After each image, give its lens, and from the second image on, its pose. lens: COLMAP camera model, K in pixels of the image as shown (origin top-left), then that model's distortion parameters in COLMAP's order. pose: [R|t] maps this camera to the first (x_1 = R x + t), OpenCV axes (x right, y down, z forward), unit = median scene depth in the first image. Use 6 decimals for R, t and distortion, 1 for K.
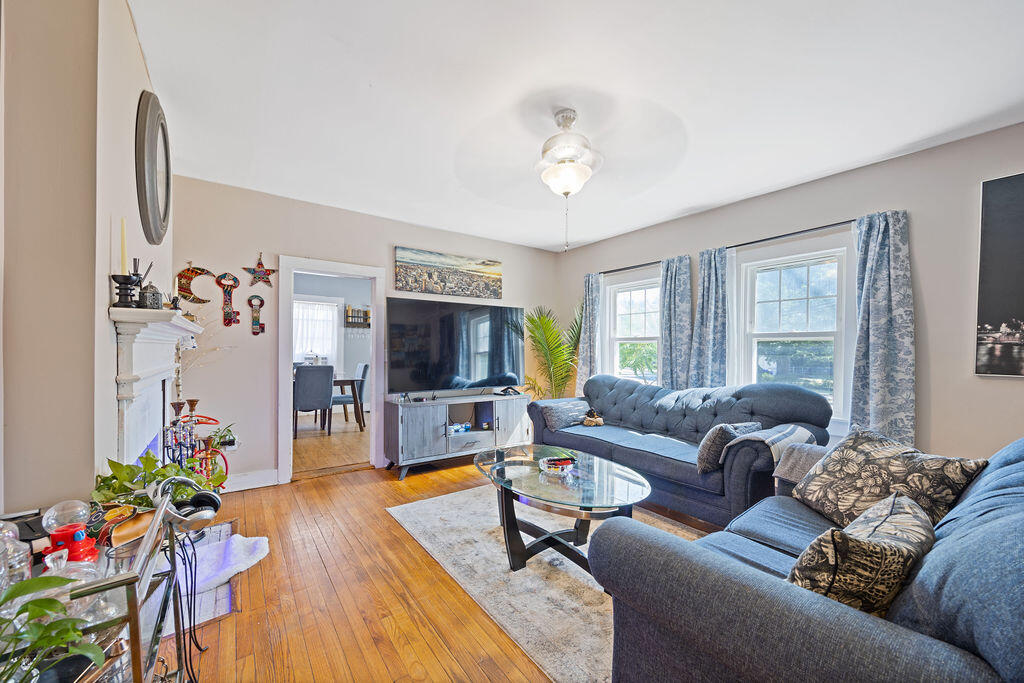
lens RADIAL K [[398.0, 0, 509.0], [0, 398.0, 358.6], [0, 0, 1]] dist [0.001136, 0.000097]
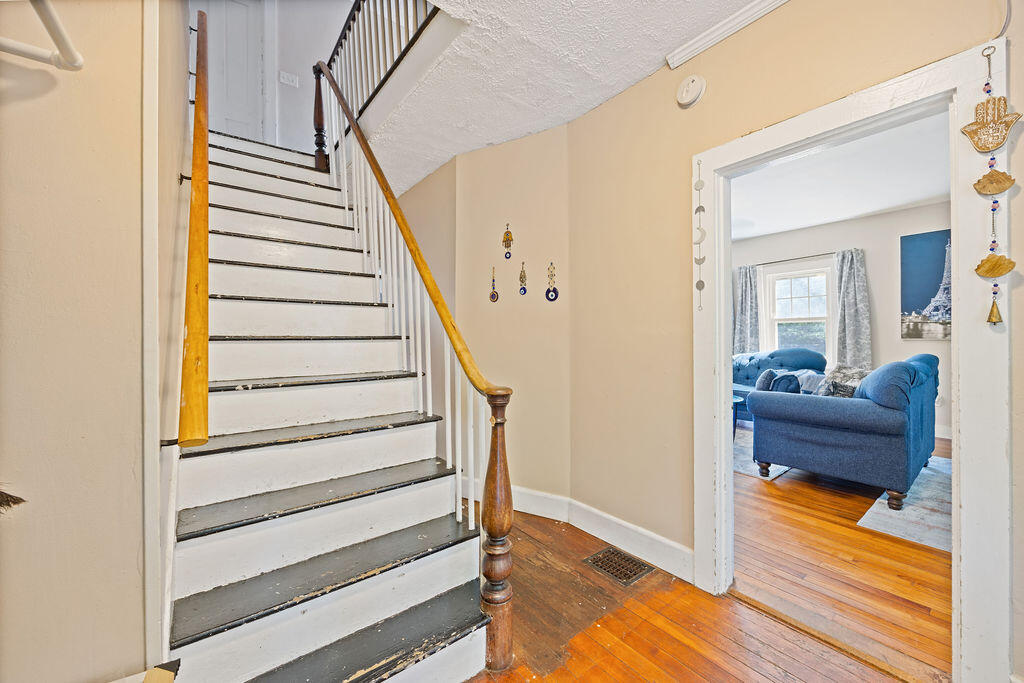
lens RADIAL K [[398.0, 0, 513.3], [0, 398.0, 337.6], [0, 0, 1]] dist [0.001136, 0.000097]
pose [[0.999221, -0.027287, 0.028499, -0.627923], [0.027704, 0.999514, -0.014323, 0.009216], [-0.028094, 0.015102, 0.999491, -0.732270]]
